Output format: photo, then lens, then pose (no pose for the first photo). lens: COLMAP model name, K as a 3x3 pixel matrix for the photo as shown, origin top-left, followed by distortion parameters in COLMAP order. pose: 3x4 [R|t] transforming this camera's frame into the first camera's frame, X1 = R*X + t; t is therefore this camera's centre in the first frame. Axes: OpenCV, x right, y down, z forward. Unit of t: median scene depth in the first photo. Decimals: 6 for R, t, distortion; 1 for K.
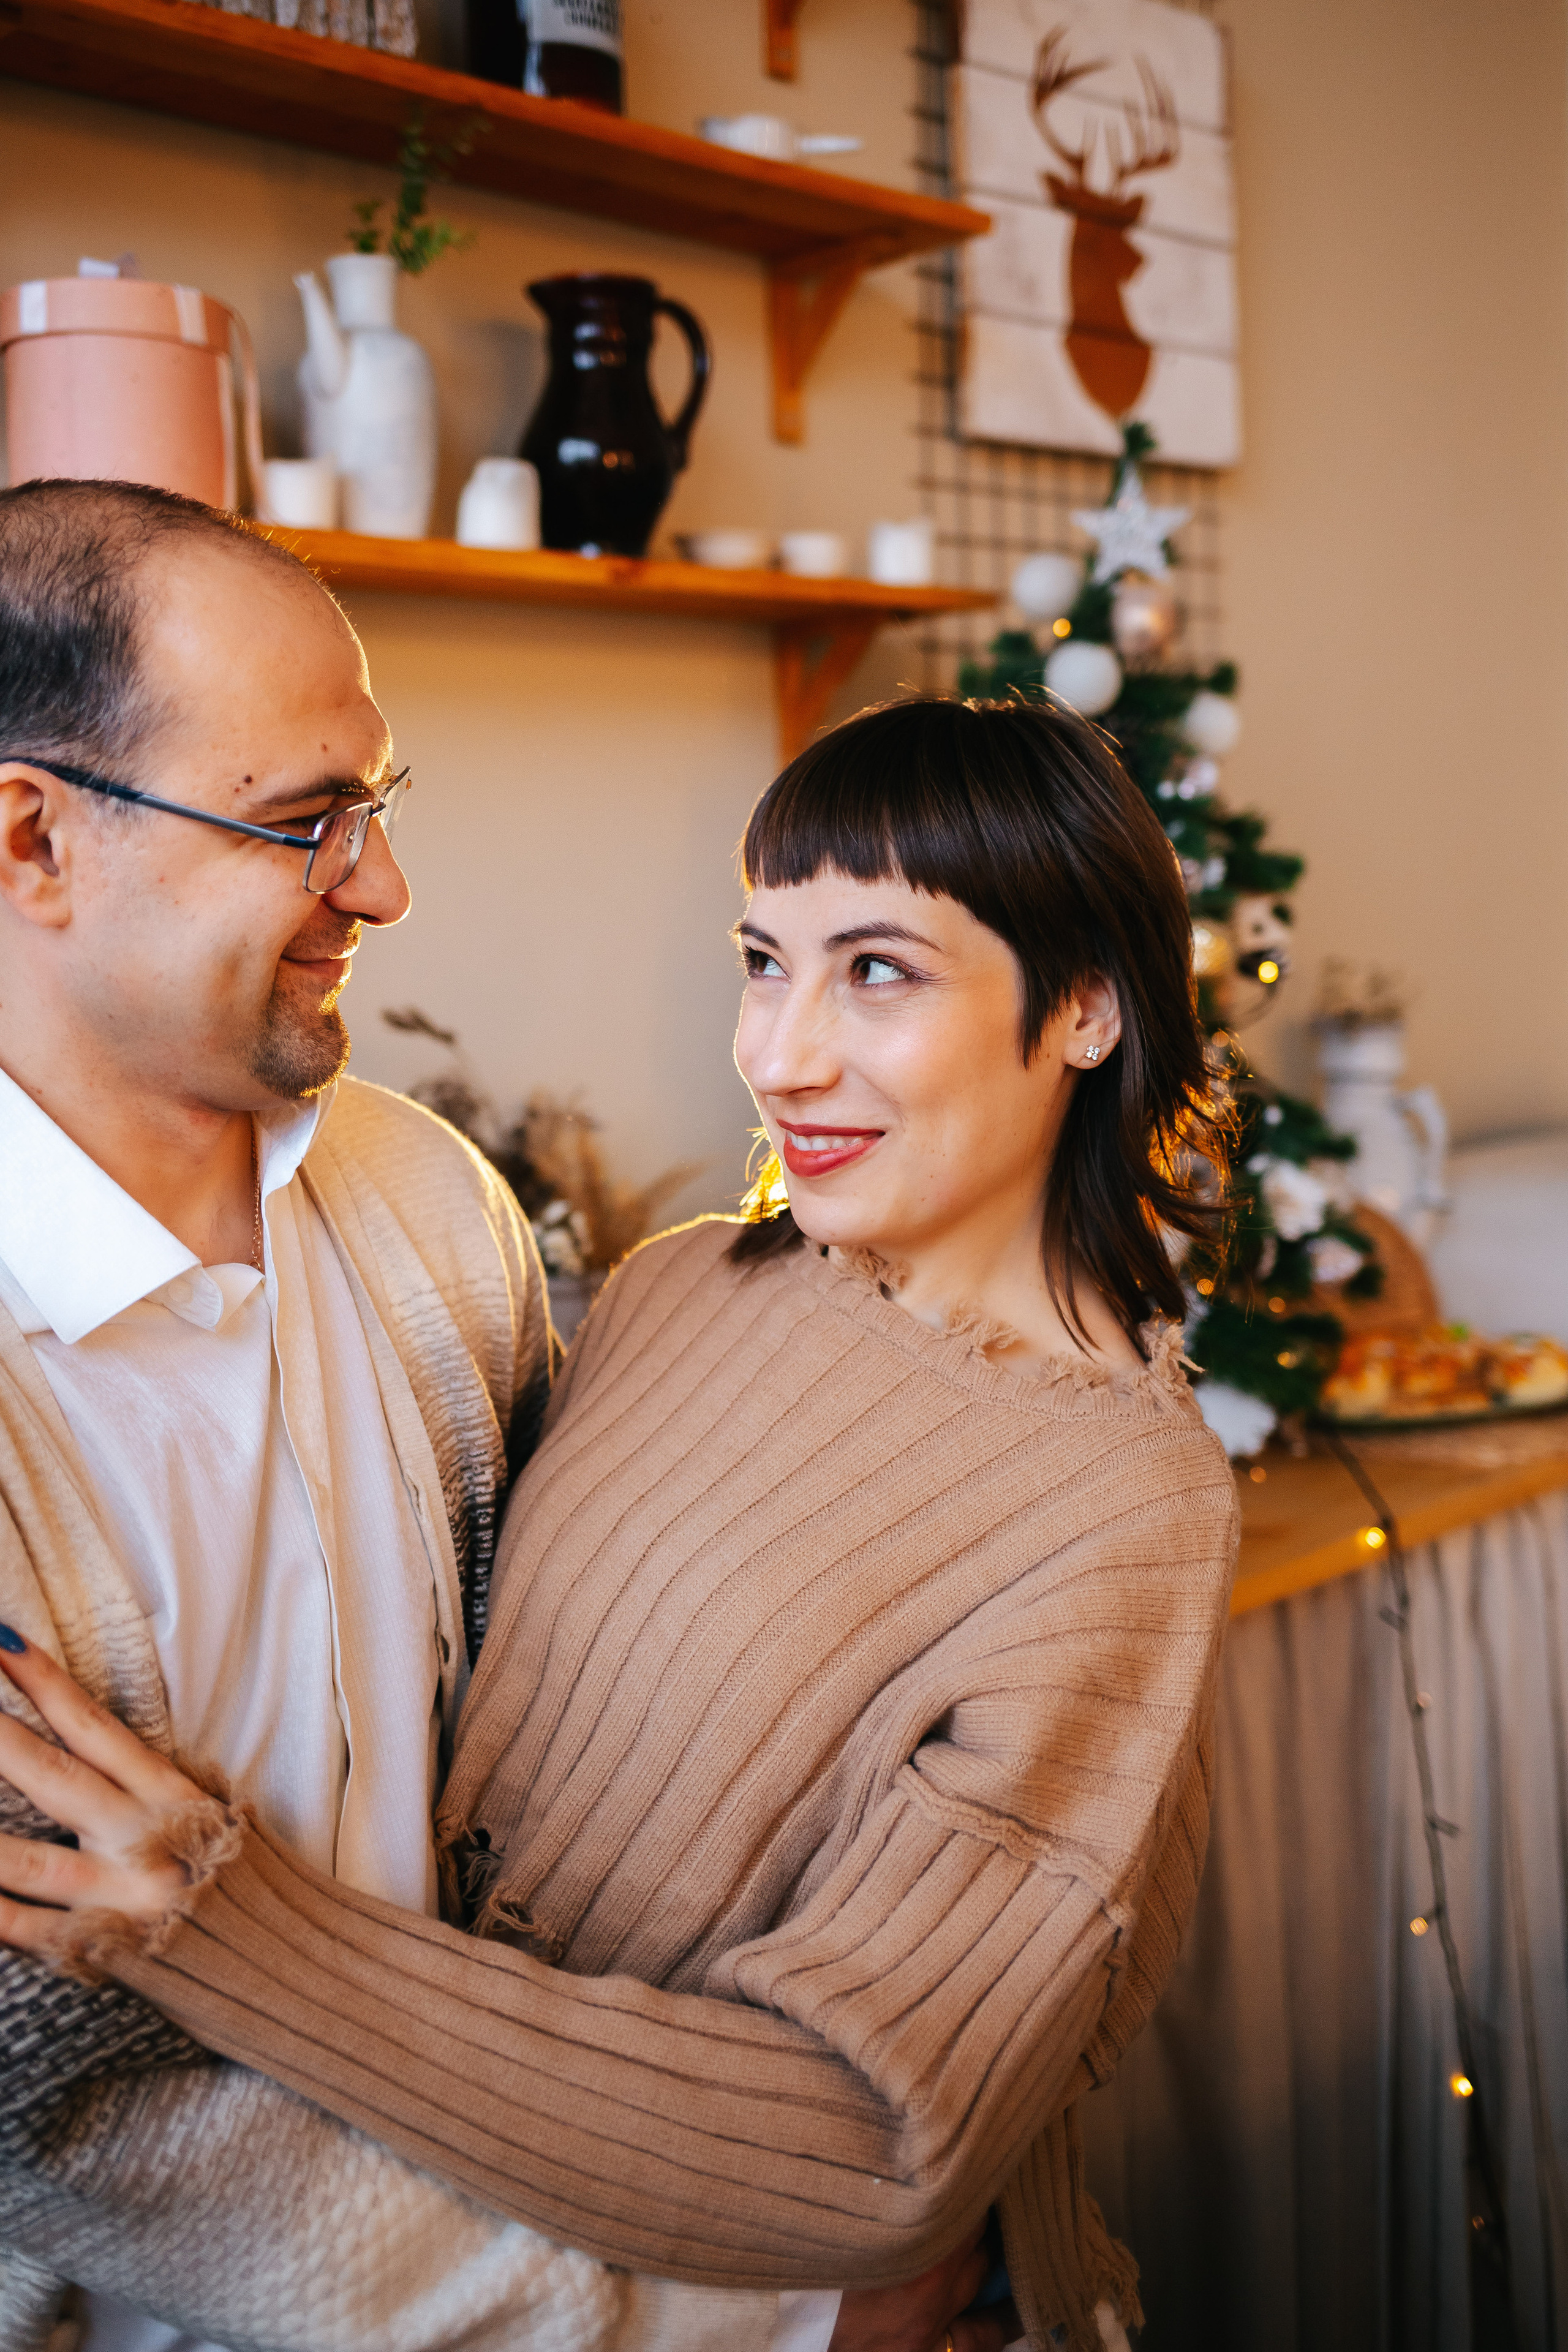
lens RADIAL K [[2476.1, 0, 790.6], [0, 2476.1, 1075.0], [0, 0, 1]] dist [-0.058851, 0.012115]
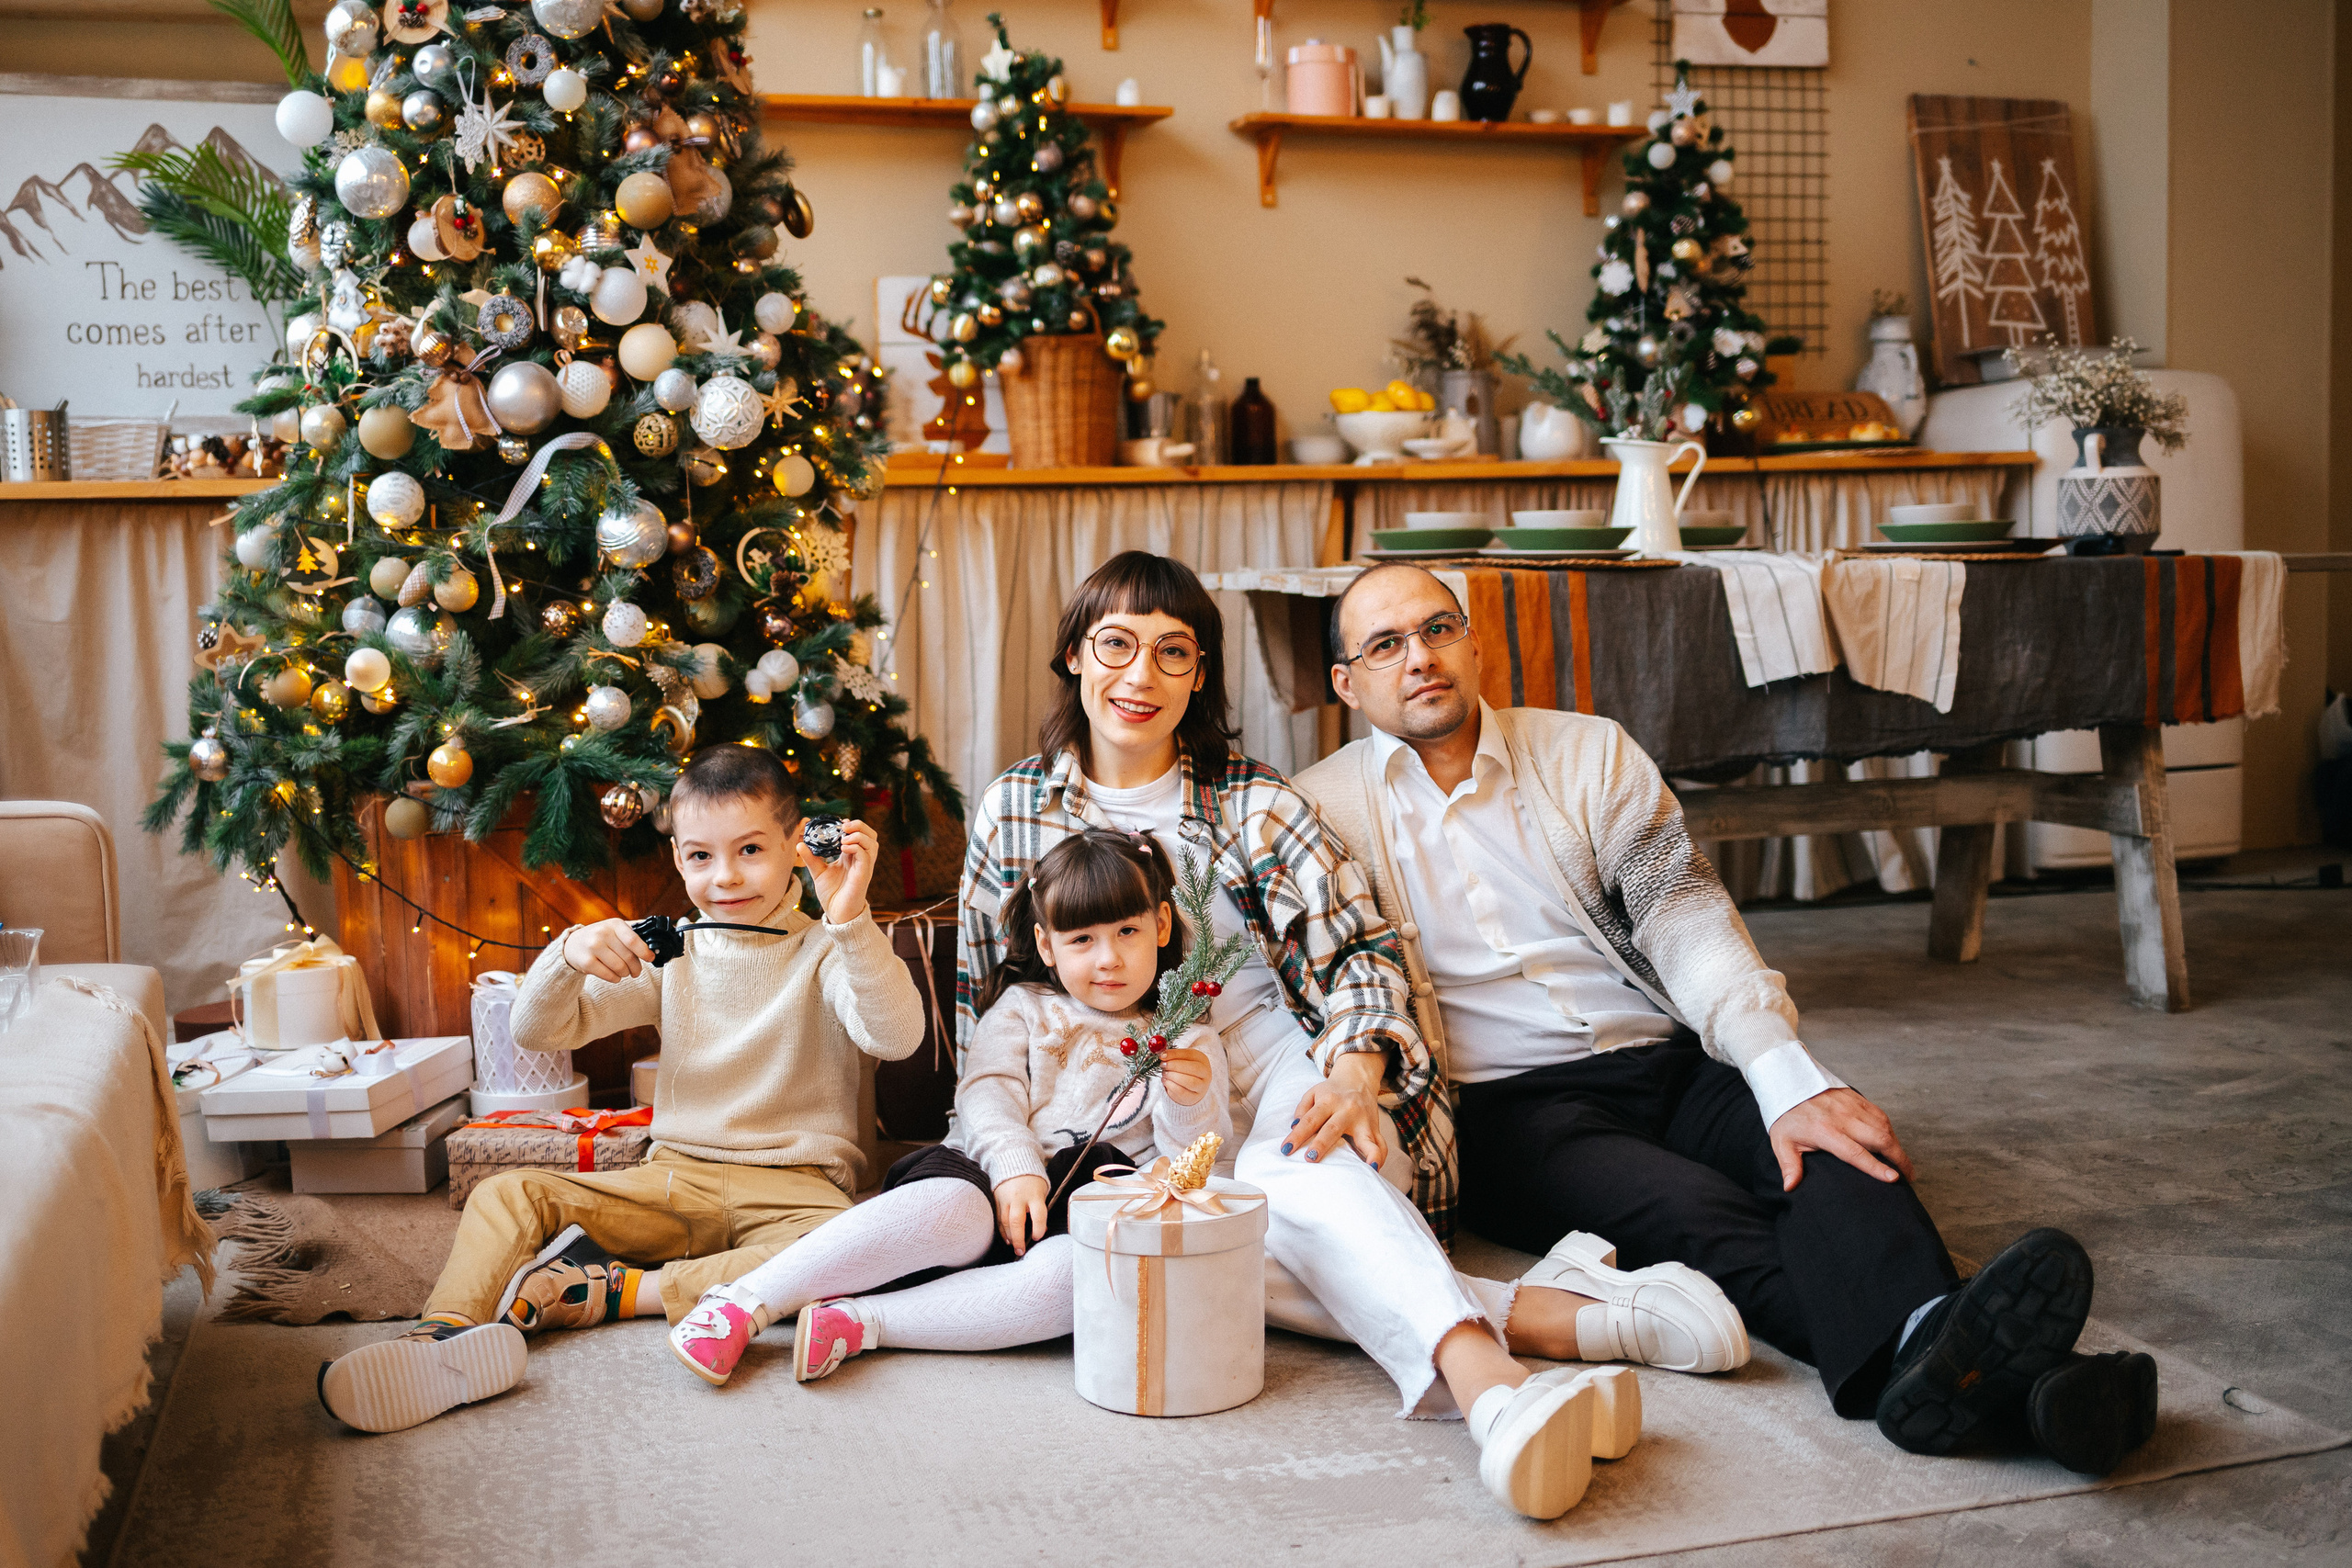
lens RADIAL K [[2520.9, 0, 1151.9], [0, 2520.9, 787.2], [0, 0, 1]] dist [-0.068456, 0.038304]
pose [[0.911628, 0.041065, -0.408959, 0.741876], [-0.024844, 0.998682, 0.044901, 0.414624], [0.410264, -0.030773, 0.911447, -1.728395]]
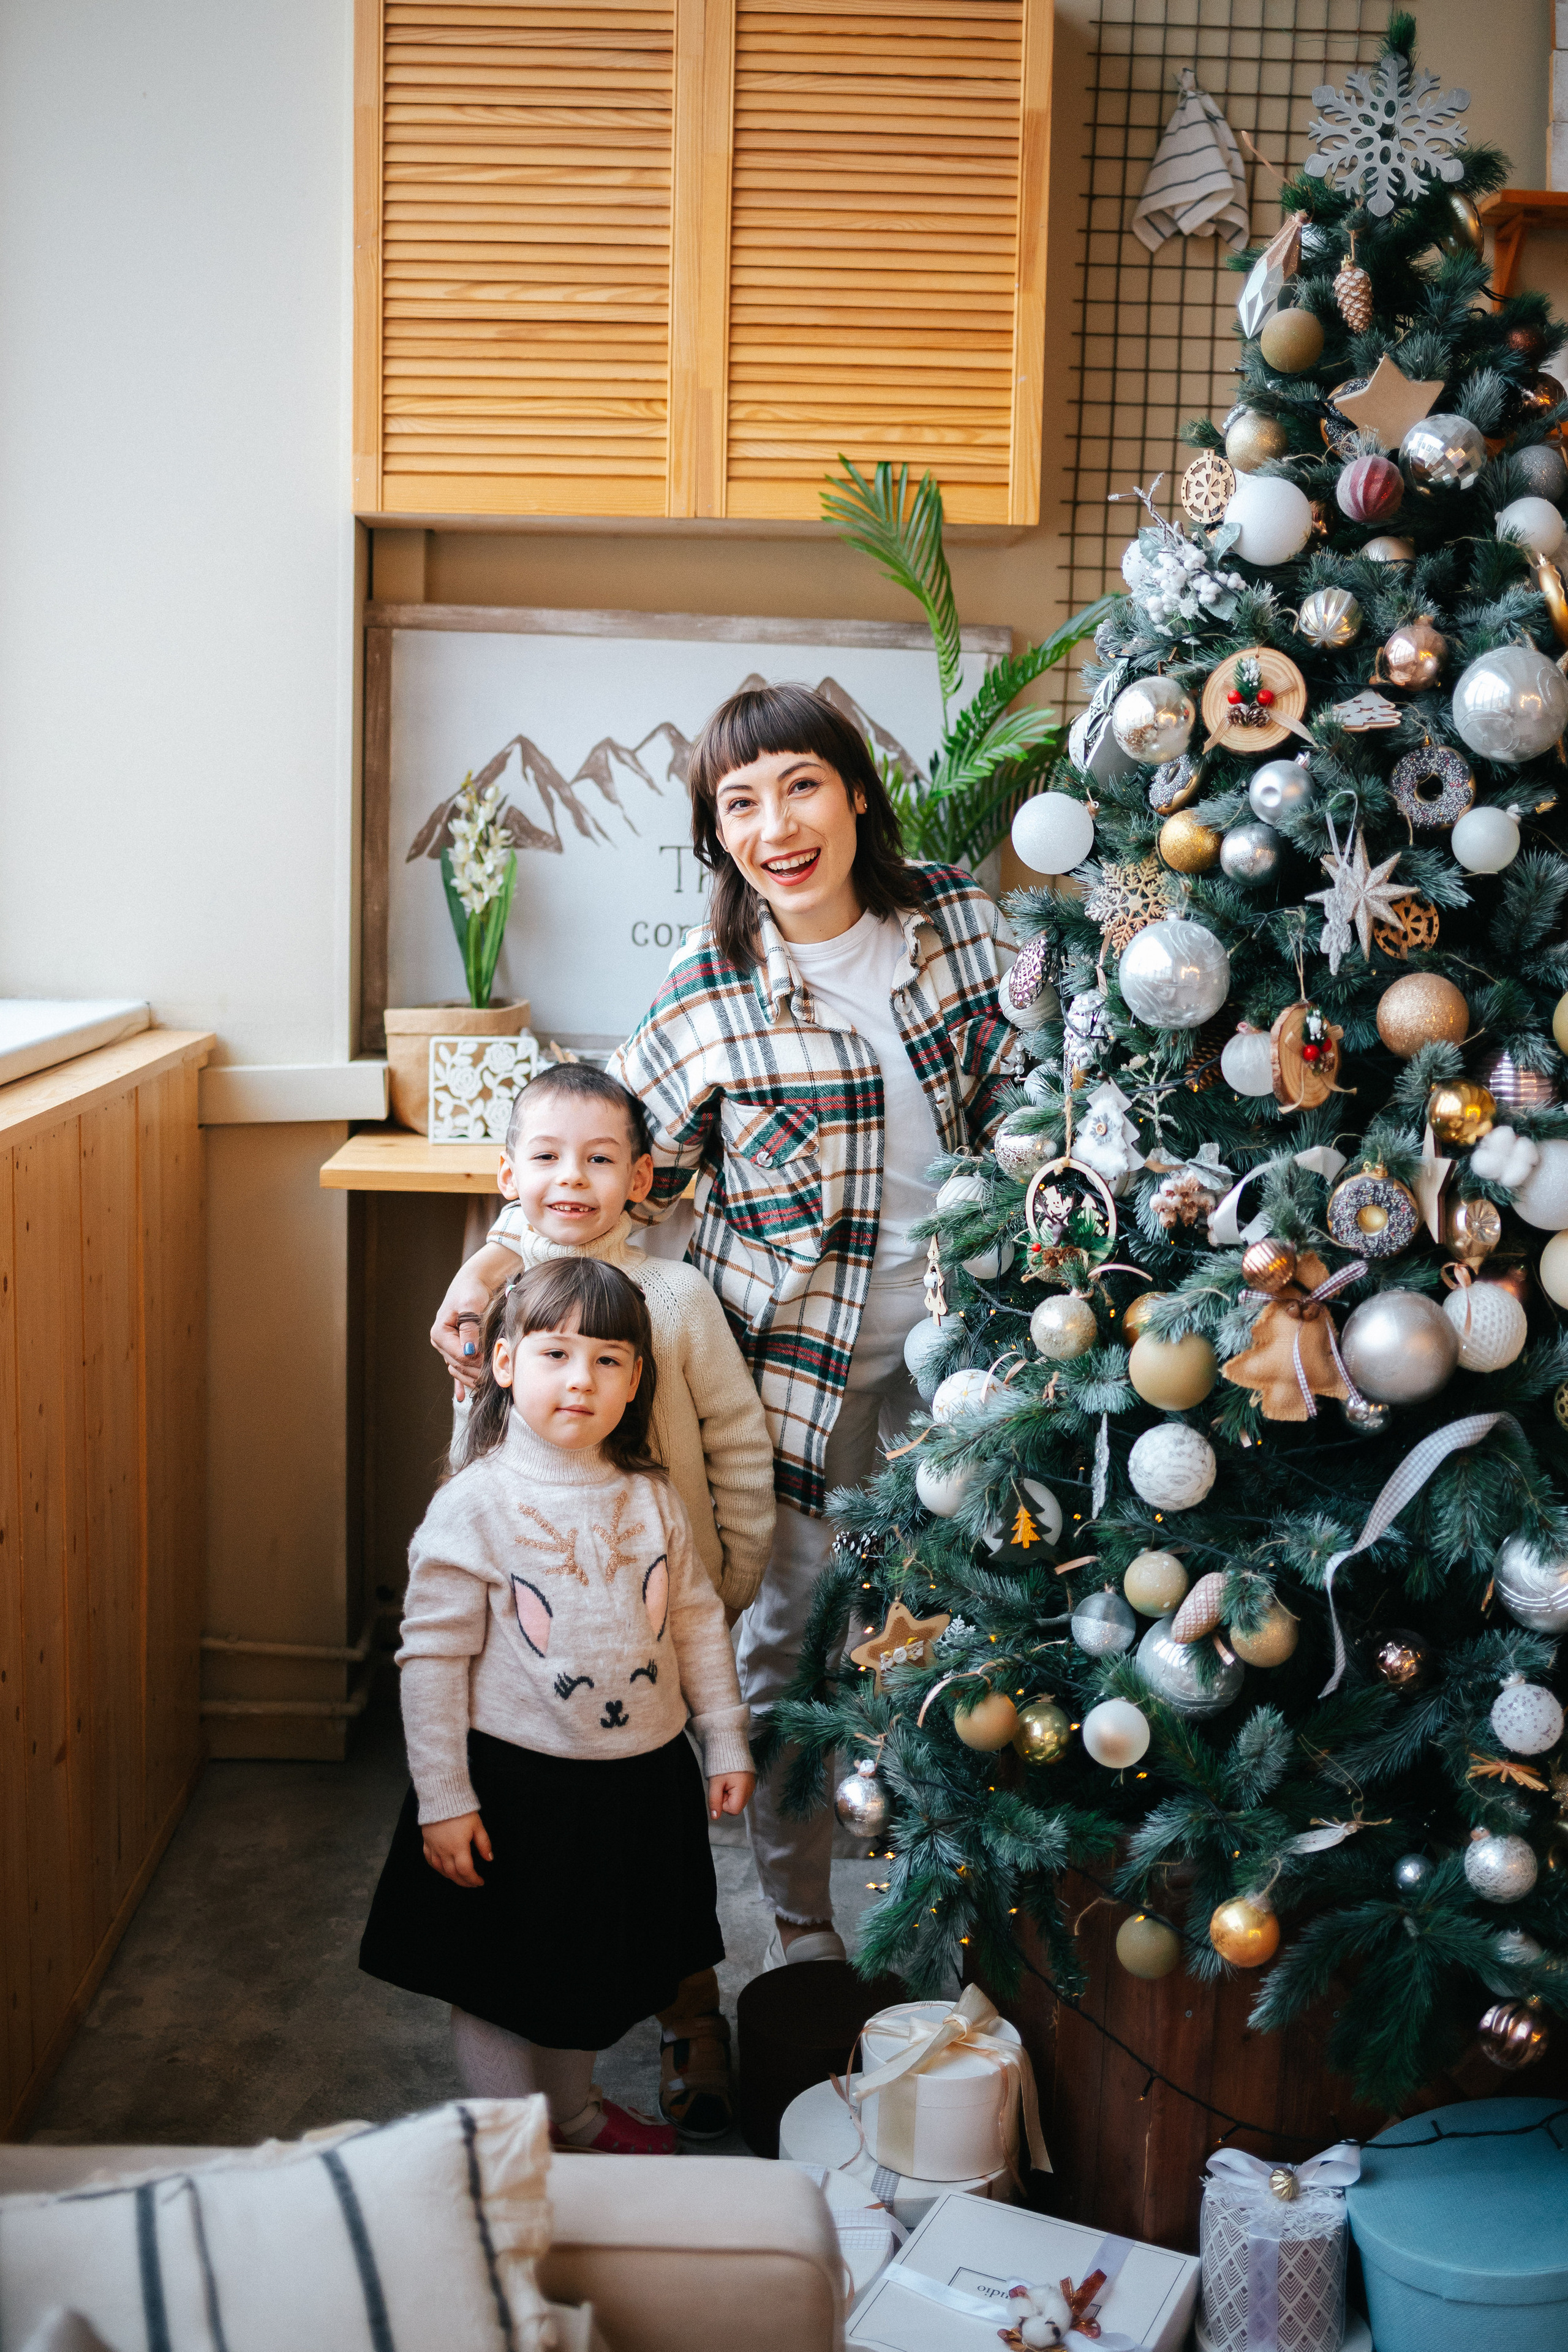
lens RADIAL K [[2419.4, 0, 780.7], [0, 2419.4, 1155.6], [0, 0, 1]] dist [-0.066692, 0.039103]
pose [[0.749479, 0.133972, -0.648331, 0.134594], [-0.086463, 0.990730, 0.104773, 0.086342], [0.656358, -0.022469, 0.754115, -1.313593]]
